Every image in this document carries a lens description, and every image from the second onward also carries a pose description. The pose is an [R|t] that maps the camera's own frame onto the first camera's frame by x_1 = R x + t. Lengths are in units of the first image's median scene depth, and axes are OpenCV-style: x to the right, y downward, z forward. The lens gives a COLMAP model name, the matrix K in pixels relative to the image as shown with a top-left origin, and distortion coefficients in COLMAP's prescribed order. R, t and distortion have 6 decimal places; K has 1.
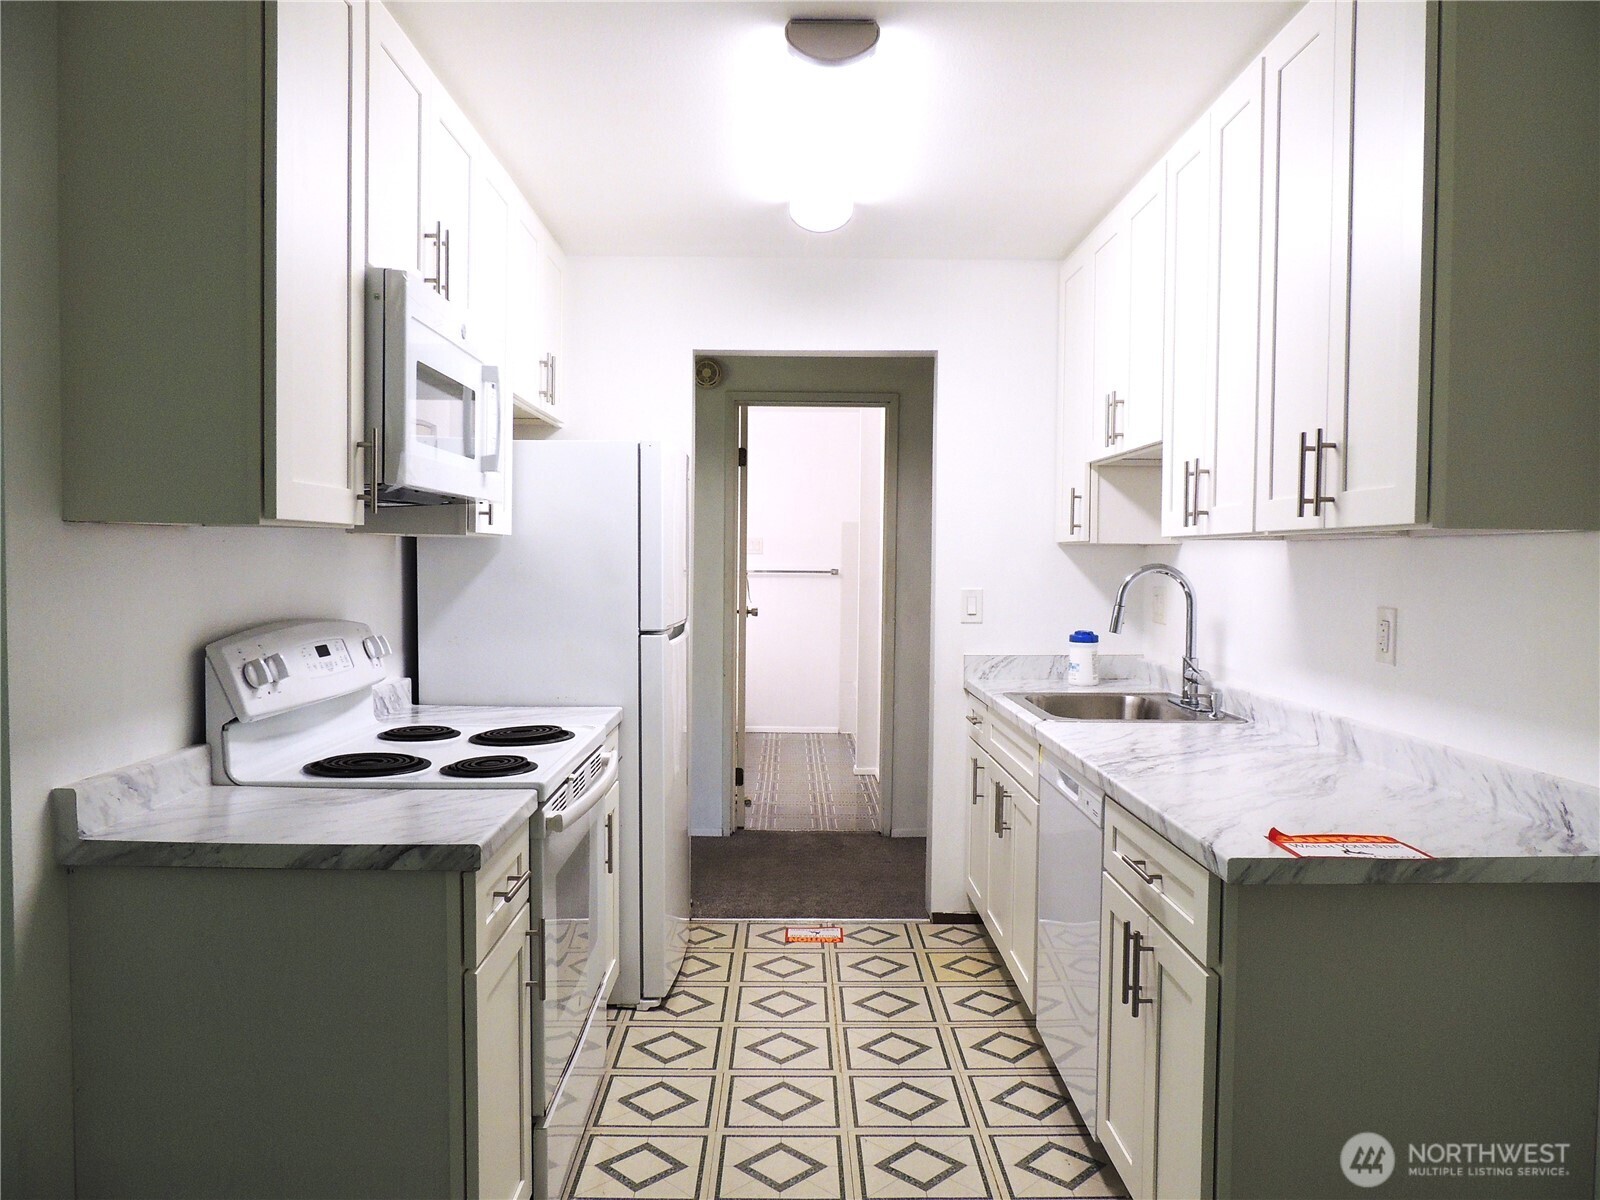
lens RADIAL K [[1132.3, 0, 800.4], [0, 1132.3, 599.0], [0, 0, 1]] dist [-0.003620, 0.000071]
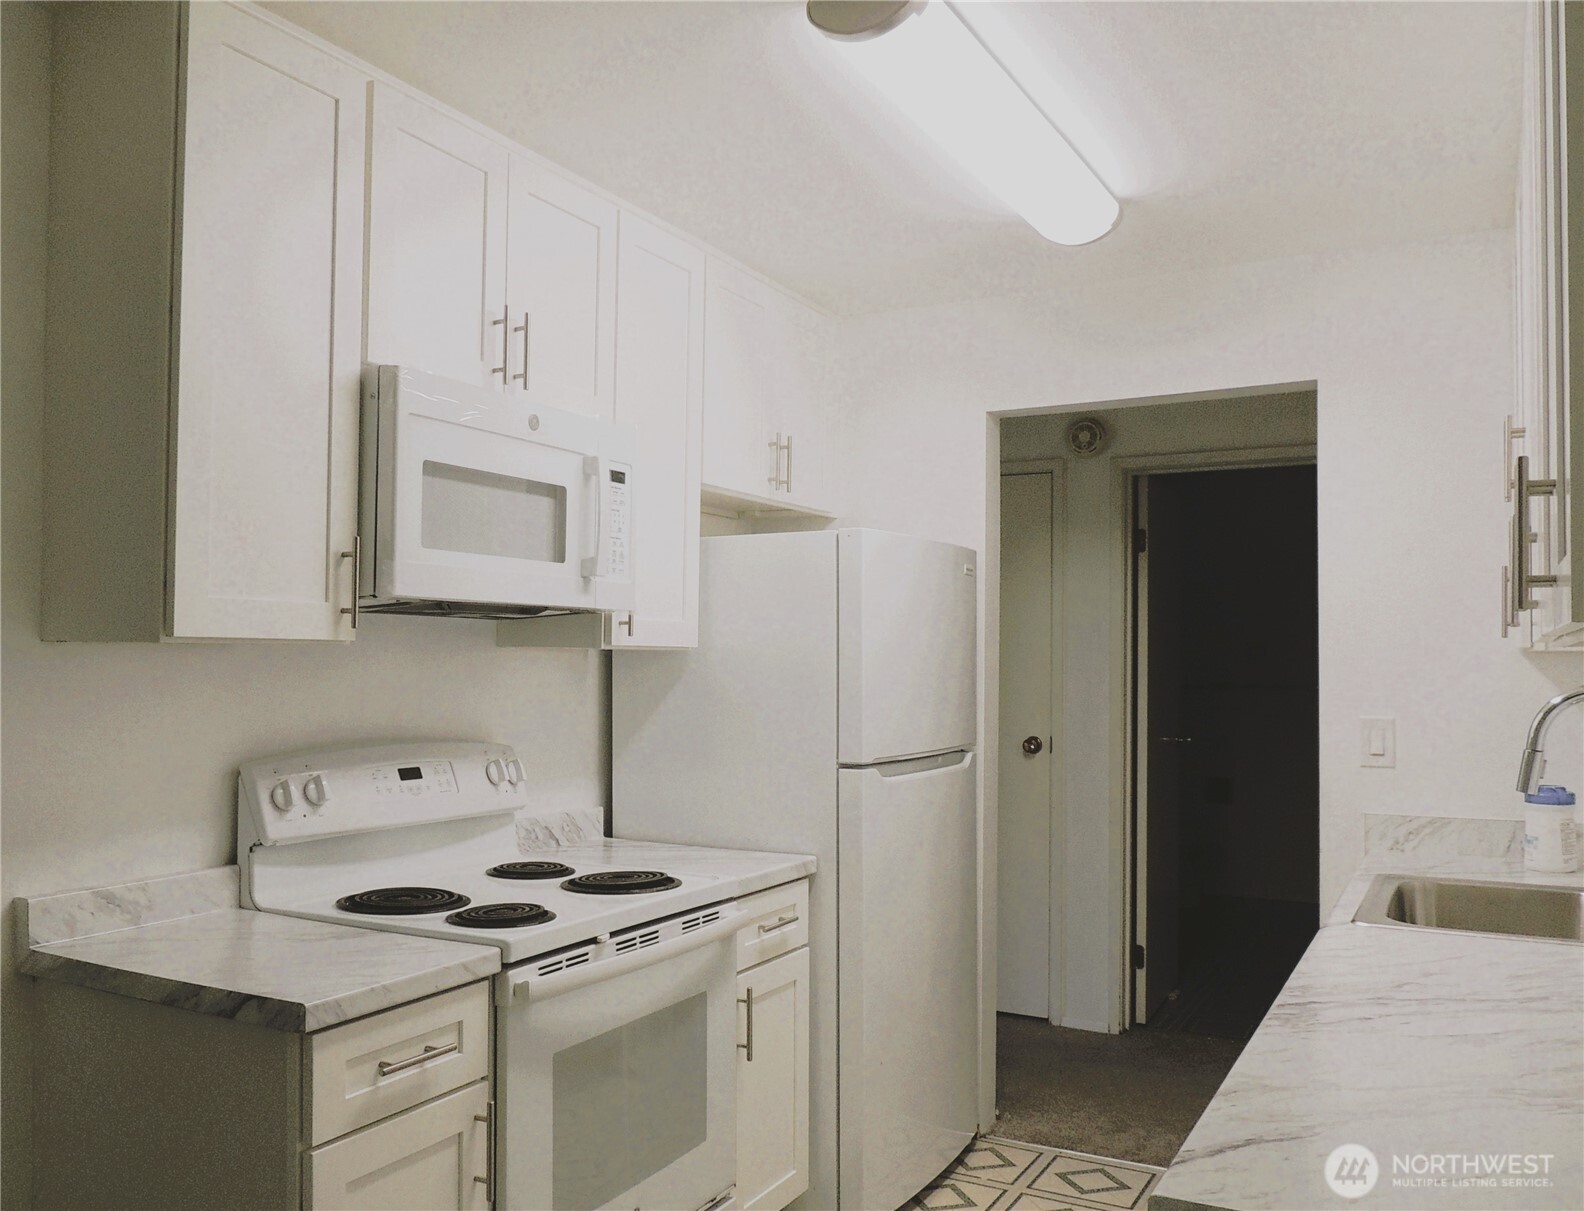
lens RADIAL K [[1332.7, 0, 761.6], [0, 1332.7, 634.3], [0, 0, 1]] dist [-0.017724, -0.006188]
pose [[0.866830, -0.013150, -0.498431, 0.413168], [-0.017350, 0.998251, -0.056510, -0.013213], [0.498303, 0.057633, 0.865086, 0.204718]]
